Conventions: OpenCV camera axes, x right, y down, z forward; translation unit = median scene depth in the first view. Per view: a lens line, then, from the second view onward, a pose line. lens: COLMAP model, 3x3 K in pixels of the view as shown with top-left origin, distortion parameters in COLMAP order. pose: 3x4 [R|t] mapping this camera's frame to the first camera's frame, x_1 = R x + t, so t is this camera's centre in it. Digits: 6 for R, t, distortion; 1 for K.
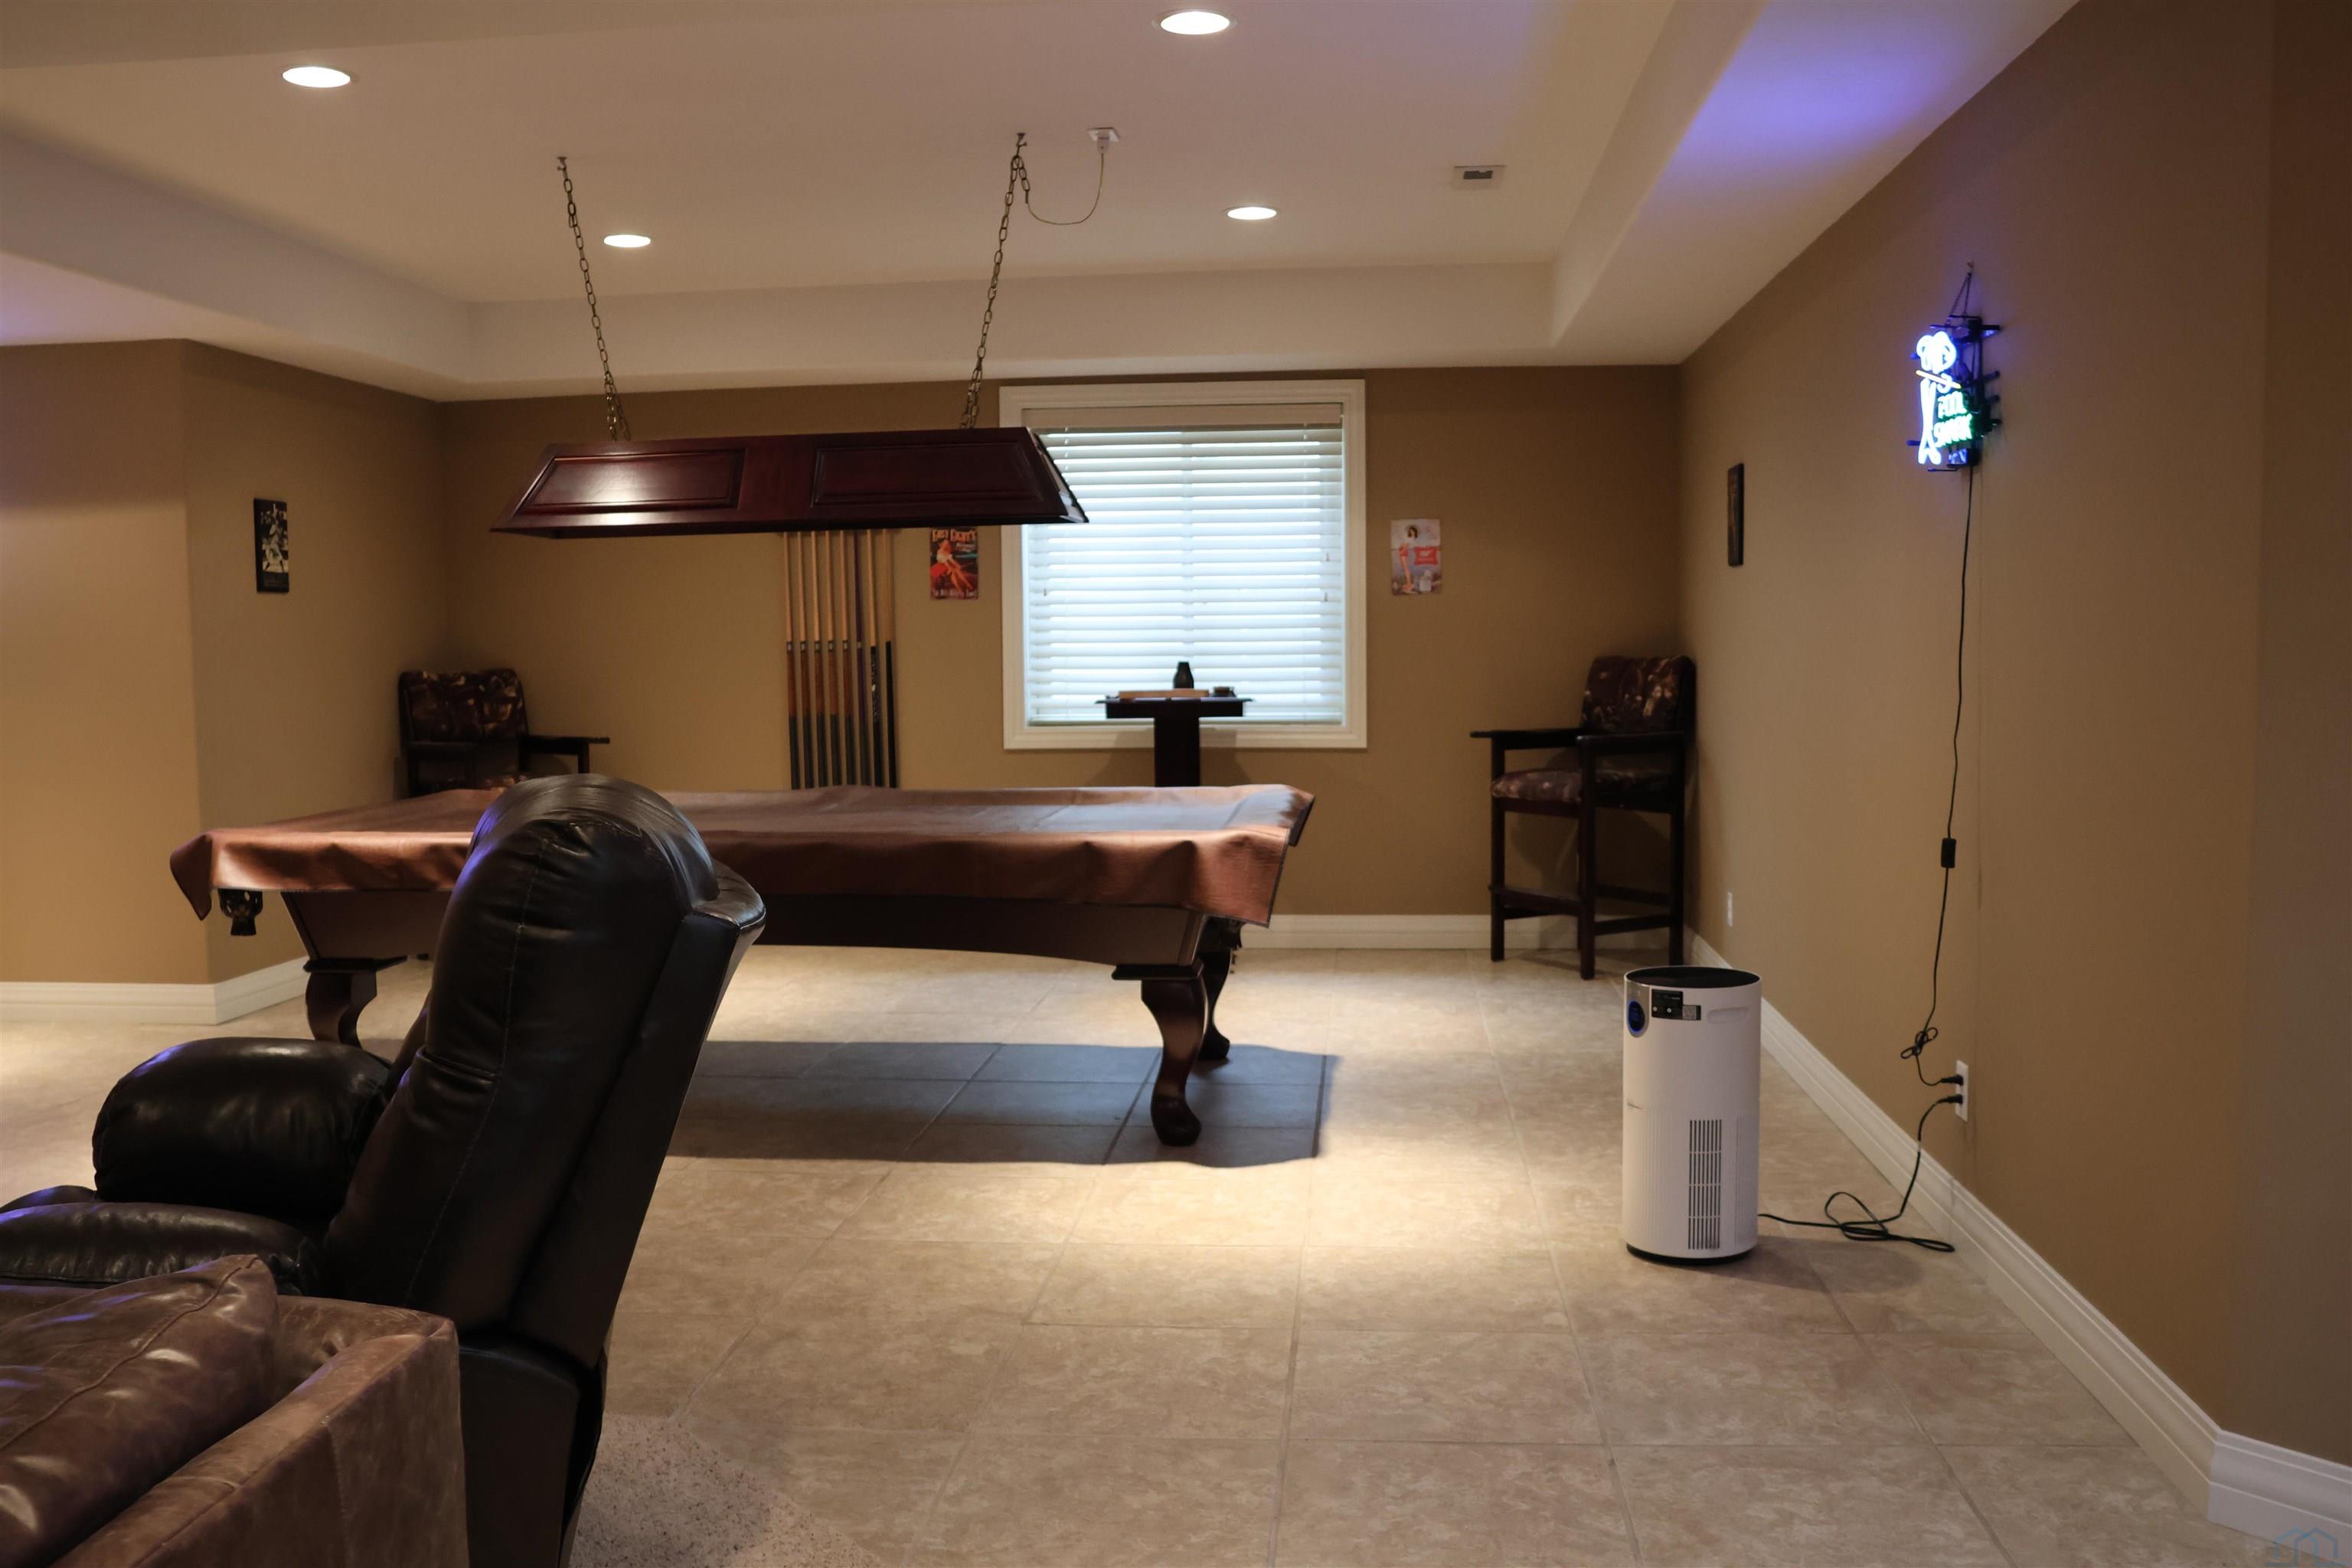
lens RADIAL K [[1985.6, 0, 1154.4], [0, 1985.6, 800.2], [0, 0, 1]] dist [-0.140287, 0.100354]
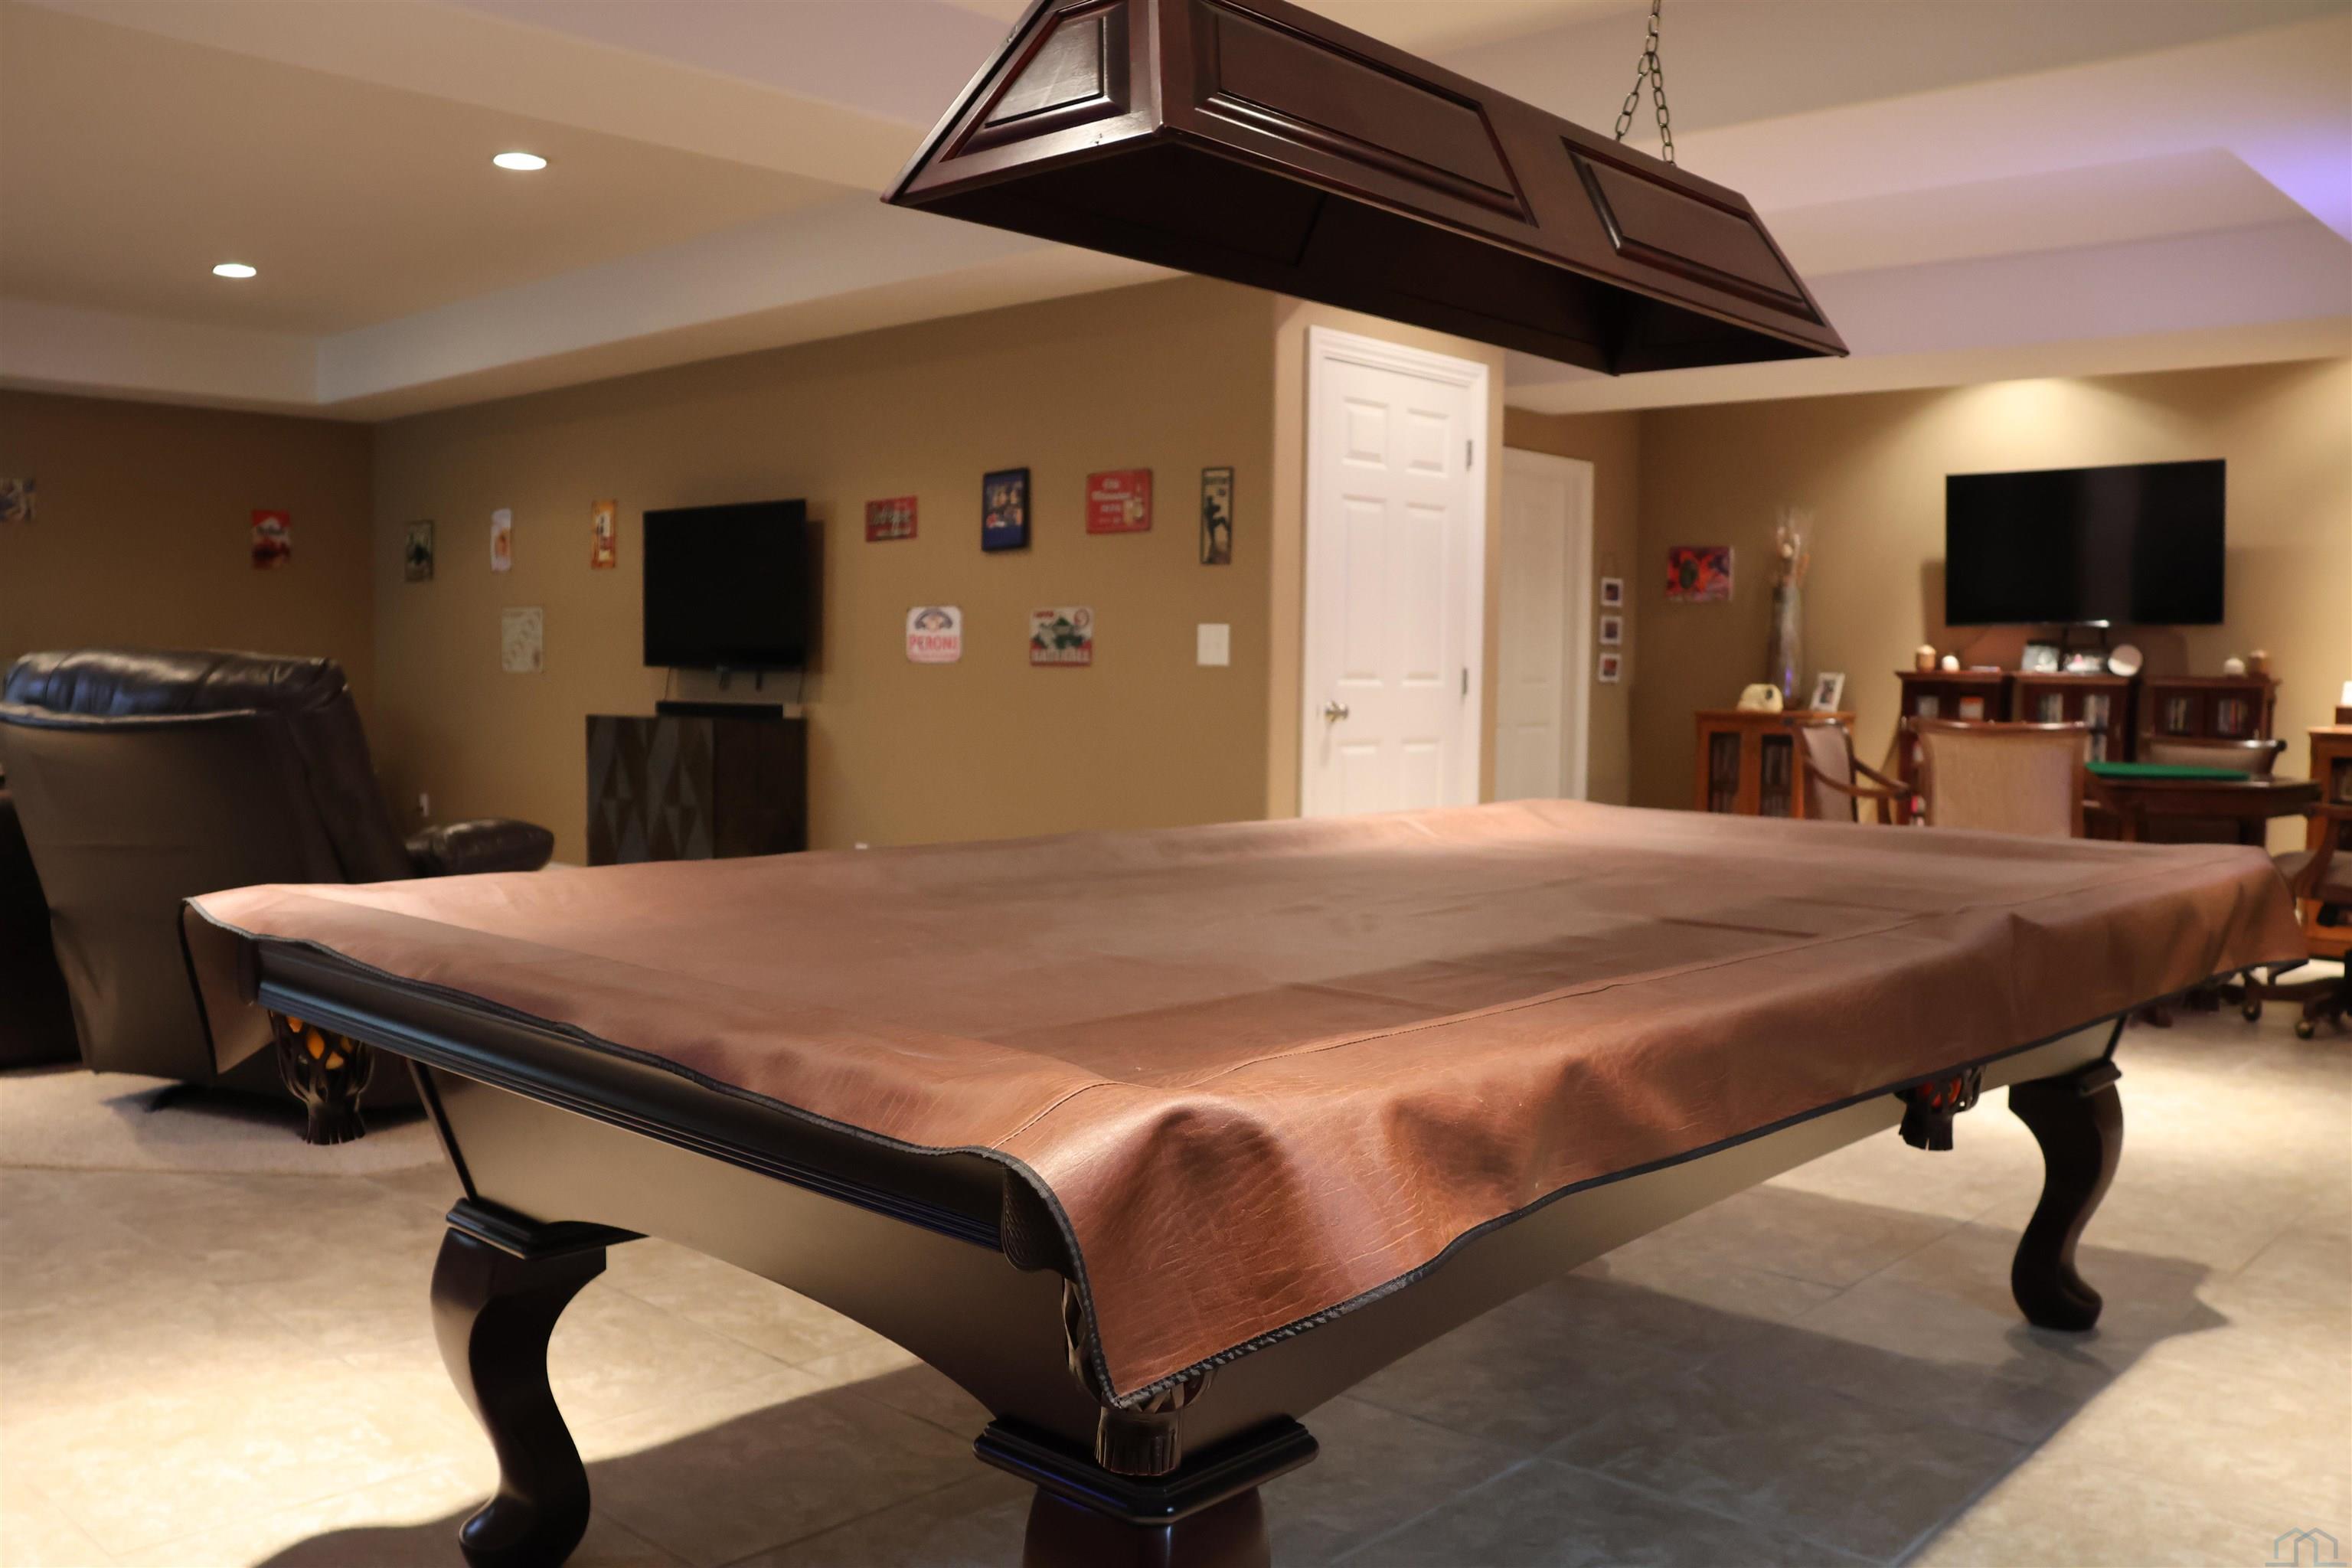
lens RADIAL K [[1985.6, 0, 1161.5], [0, 1985.6, 786.0], [0, 0, 1]] dist [-0.140287, 0.100354]
pose [[-0.601861, 0.052280, -0.796888, 0.184513], [-0.071873, 0.990259, 0.119249, -0.052067], [0.795360, 0.129047, -0.592241, 0.919746]]
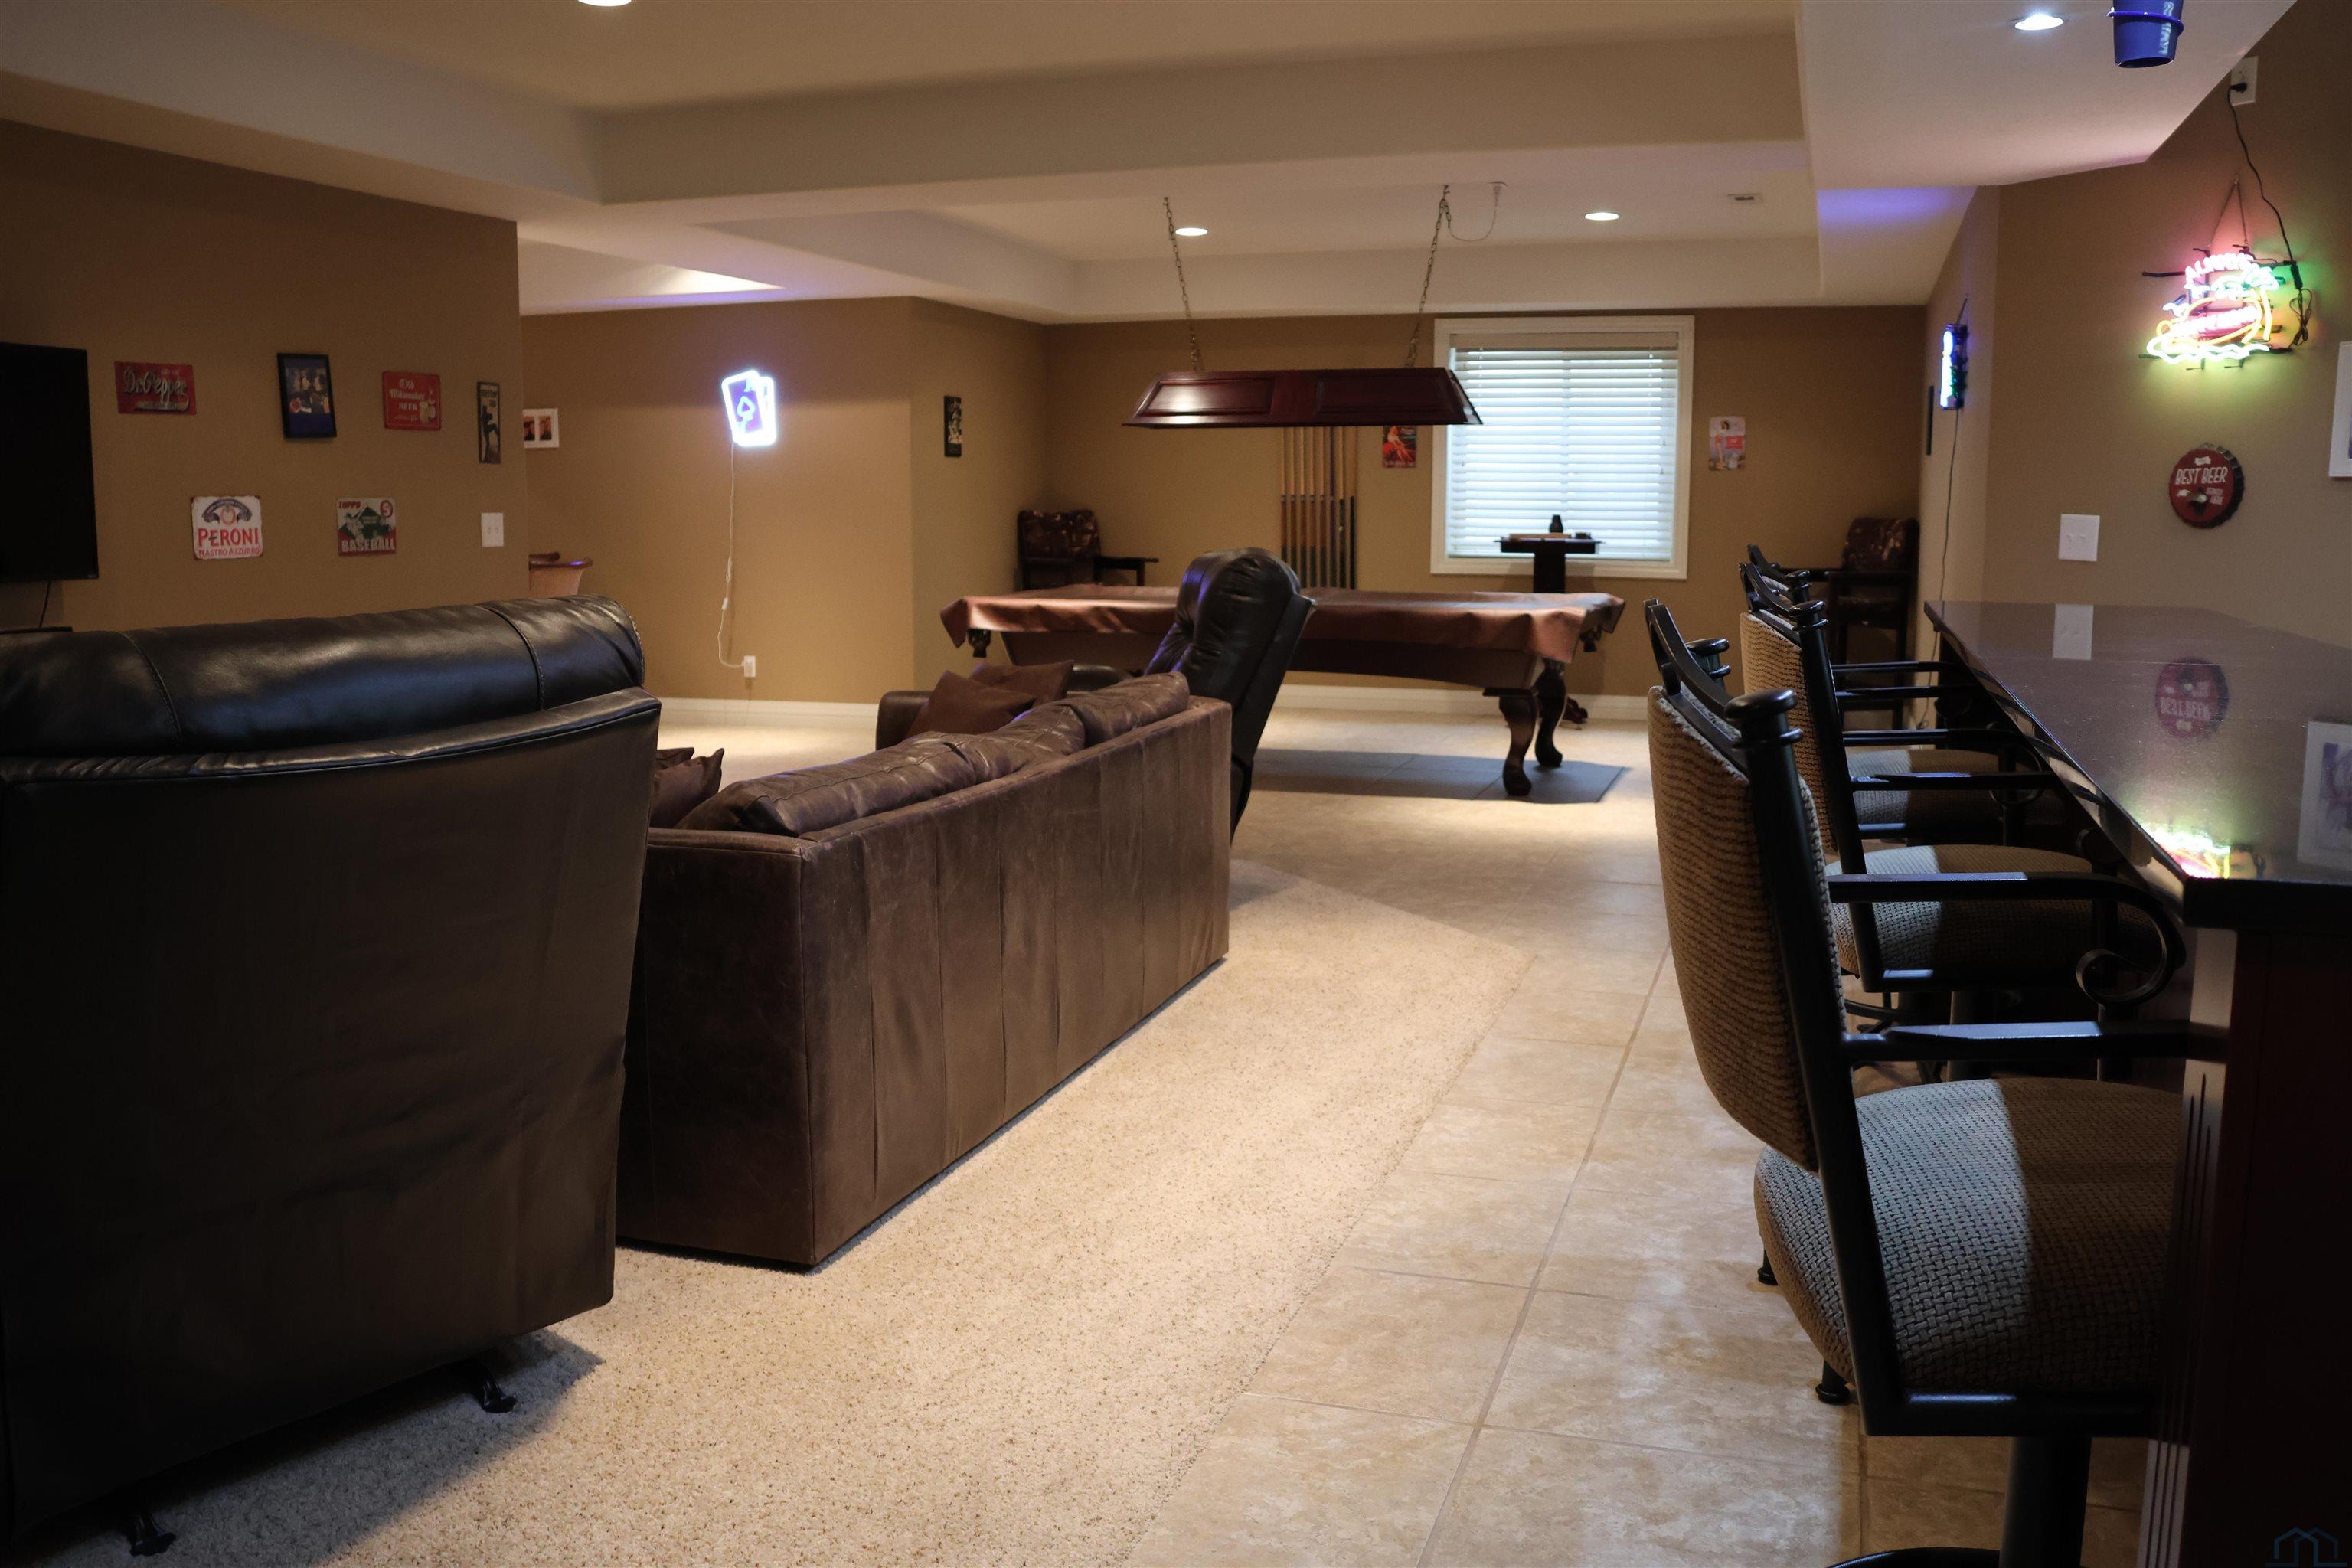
lens RADIAL K [[1985.6, 0, 1158.6], [0, 1985.6, 751.9], [0, 0, 1]] dist [-0.140287, 0.100354]
pose [[0.975581, 0.041227, -0.215738, 0.050666], [-0.031056, 0.998250, 0.050325, 0.040615], [0.217435, -0.042396, 0.975154, -0.483525]]
